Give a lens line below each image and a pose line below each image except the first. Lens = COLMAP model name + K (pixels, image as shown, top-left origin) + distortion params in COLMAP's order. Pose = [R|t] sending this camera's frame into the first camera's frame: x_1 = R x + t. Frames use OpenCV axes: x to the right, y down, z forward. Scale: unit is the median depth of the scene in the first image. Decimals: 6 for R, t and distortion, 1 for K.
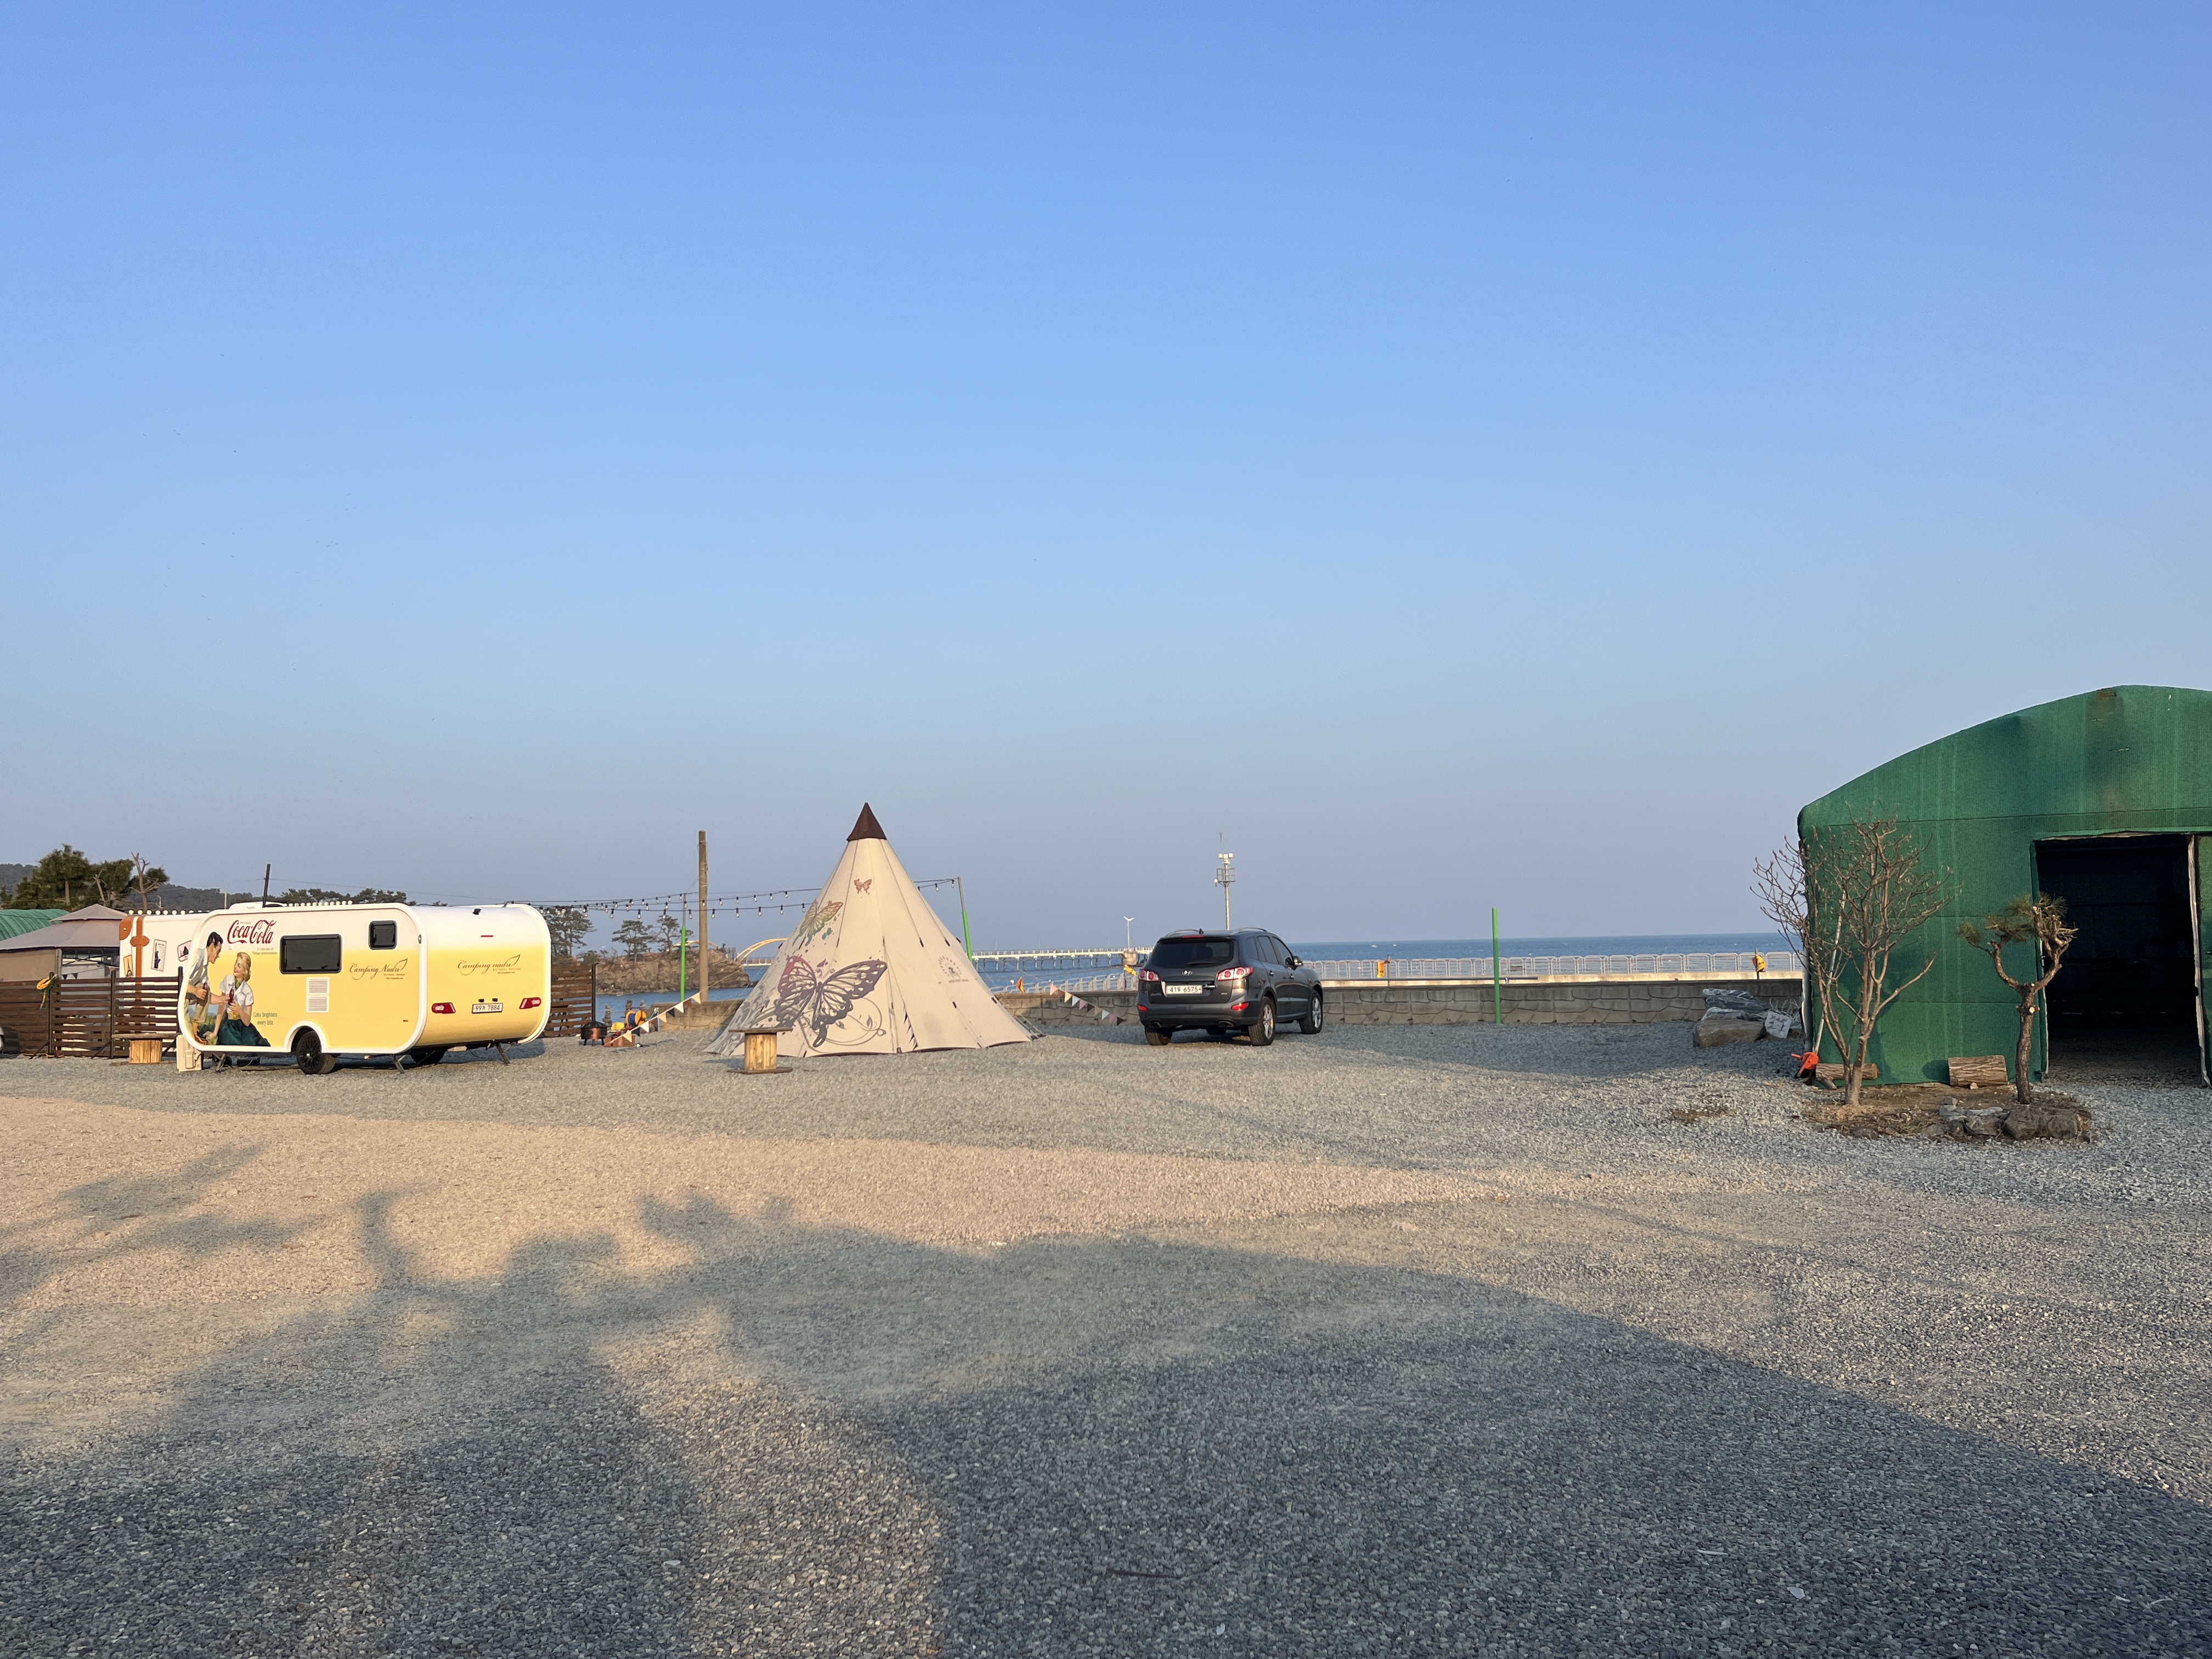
lens RADIAL K [[1696.5, 0, 1097.9], [0, 1696.5, 822.6], [0, 0, 1]] dist [0.060700, -0.082376]
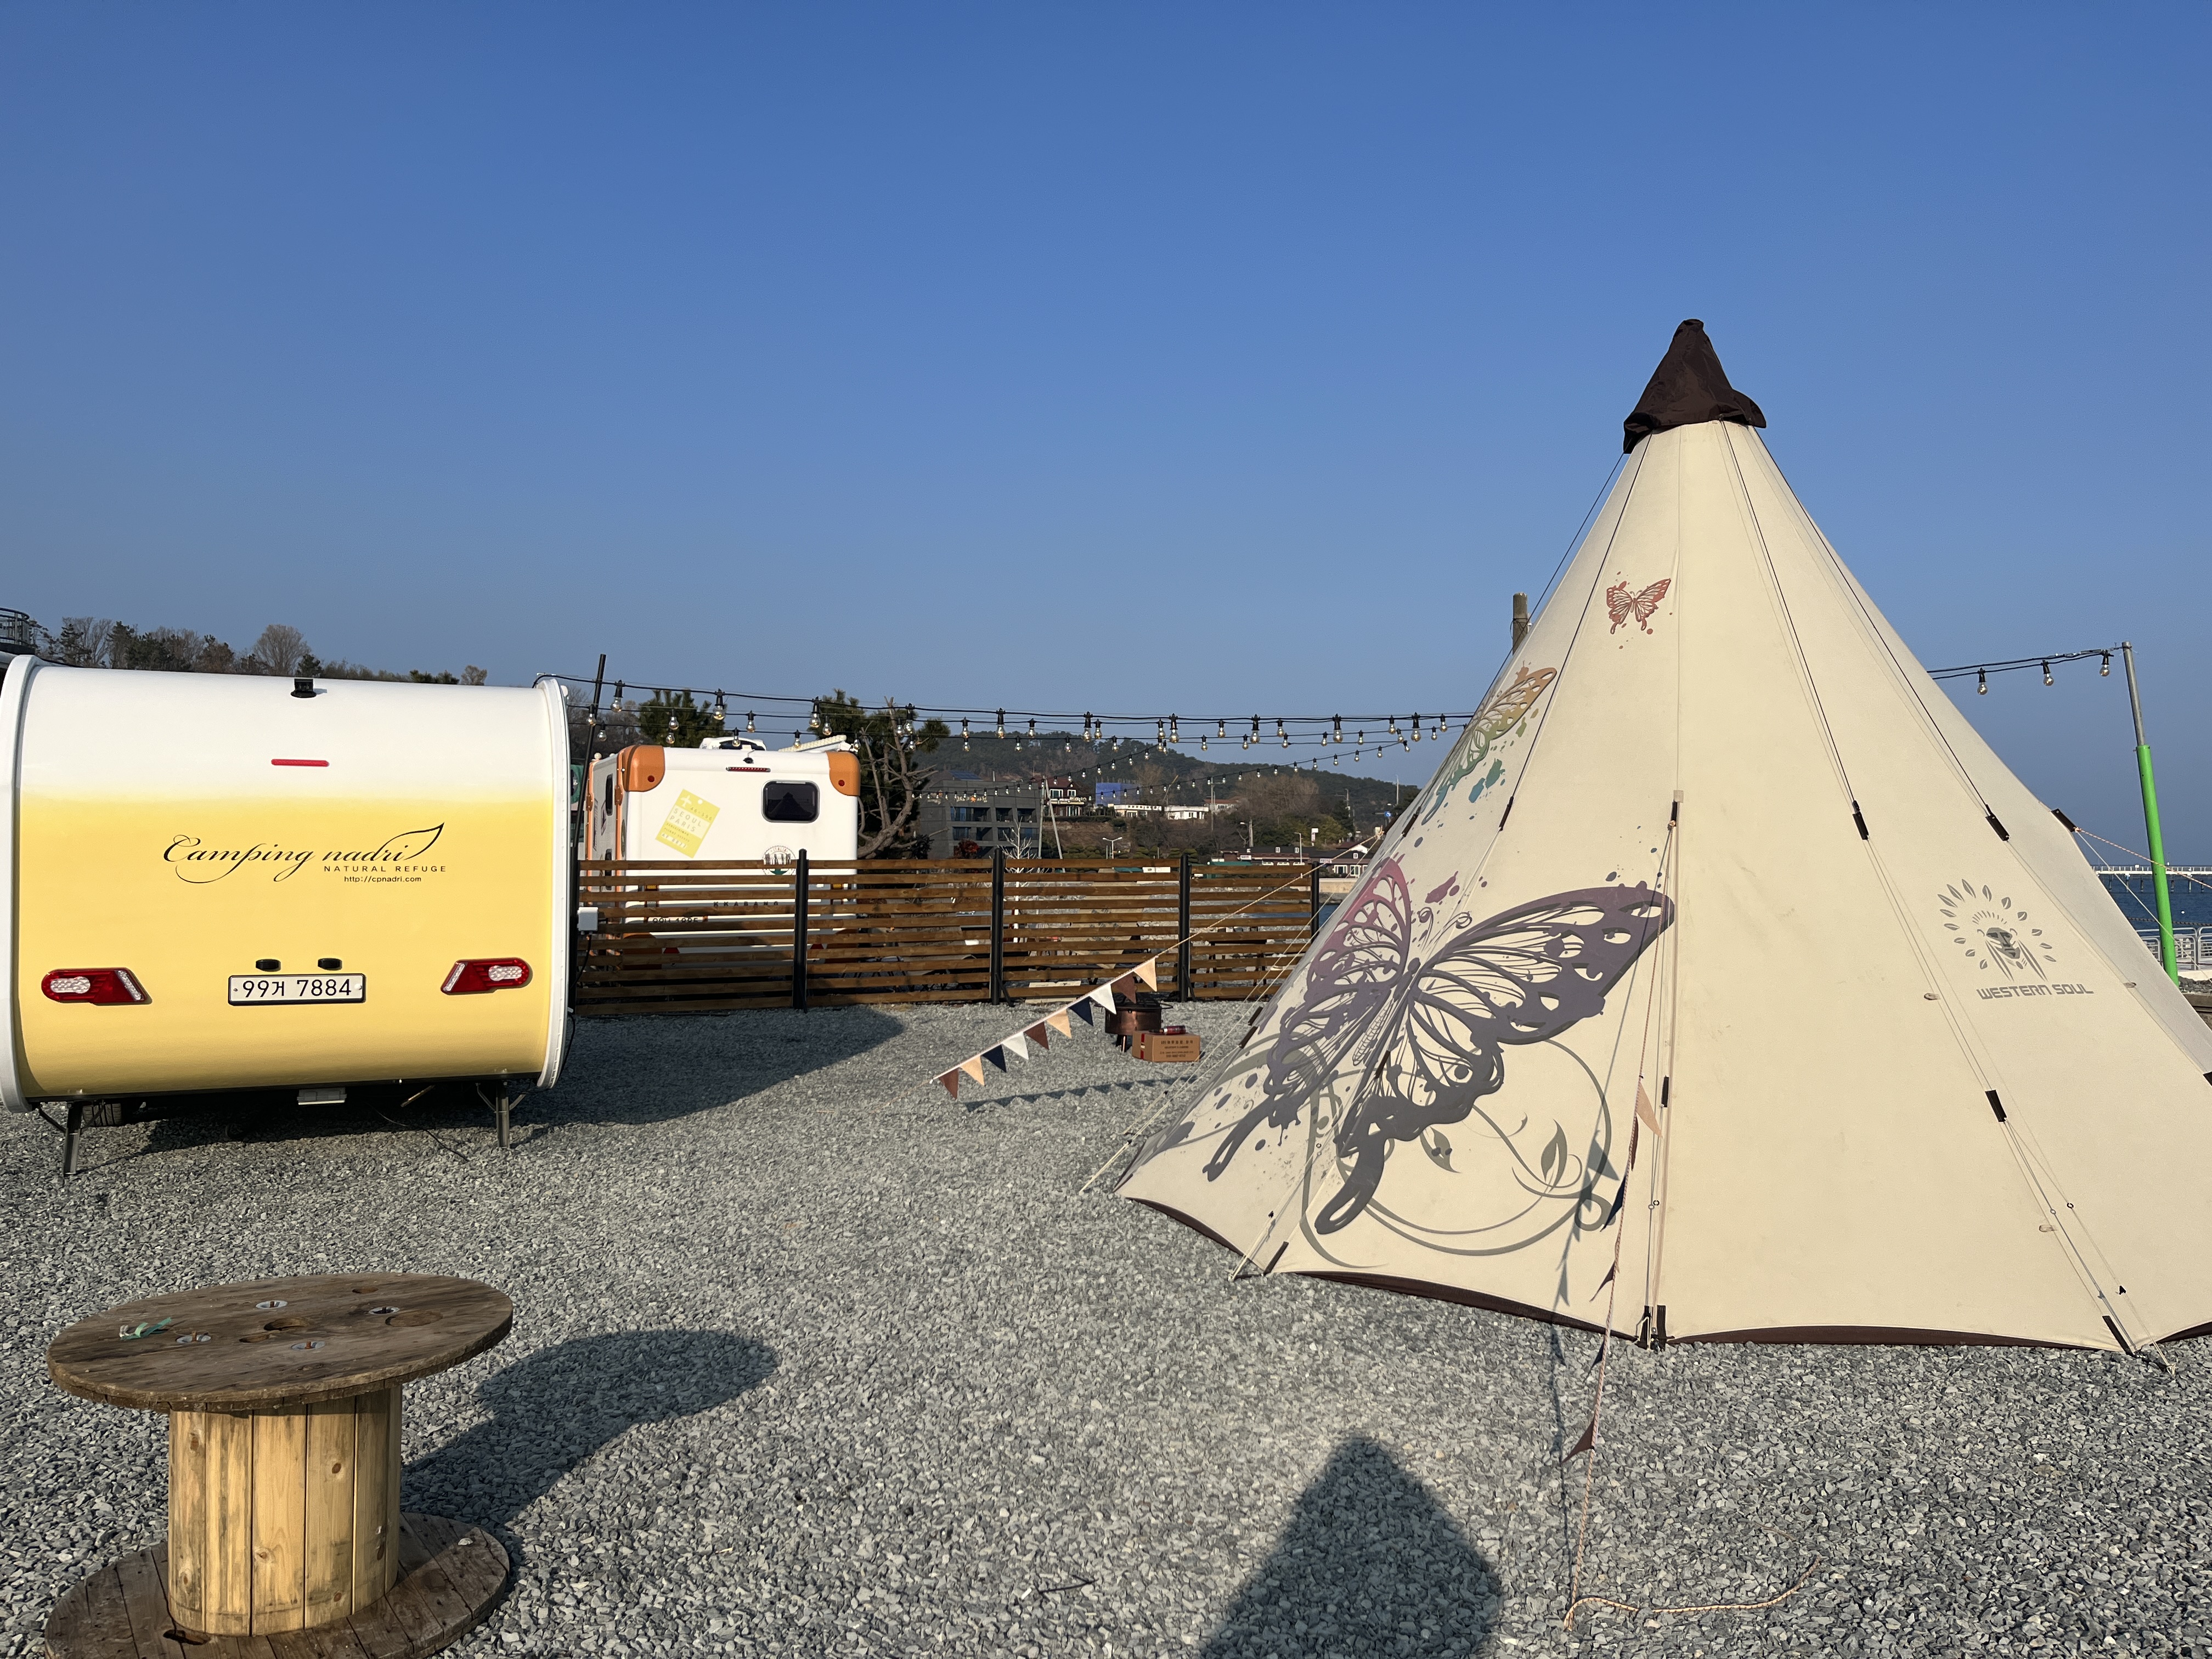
lens RADIAL K [[1696.5, 0, 1097.9], [0, 1696.5, 822.6], [0, 0, 1]] dist [0.060700, -0.082376]
pose [[0.785943, 0.018051, -0.618035, -0.040314], [0.018863, 0.998408, 0.053148, 0.058103], [0.618011, -0.053429, 0.784352, 0.770115]]
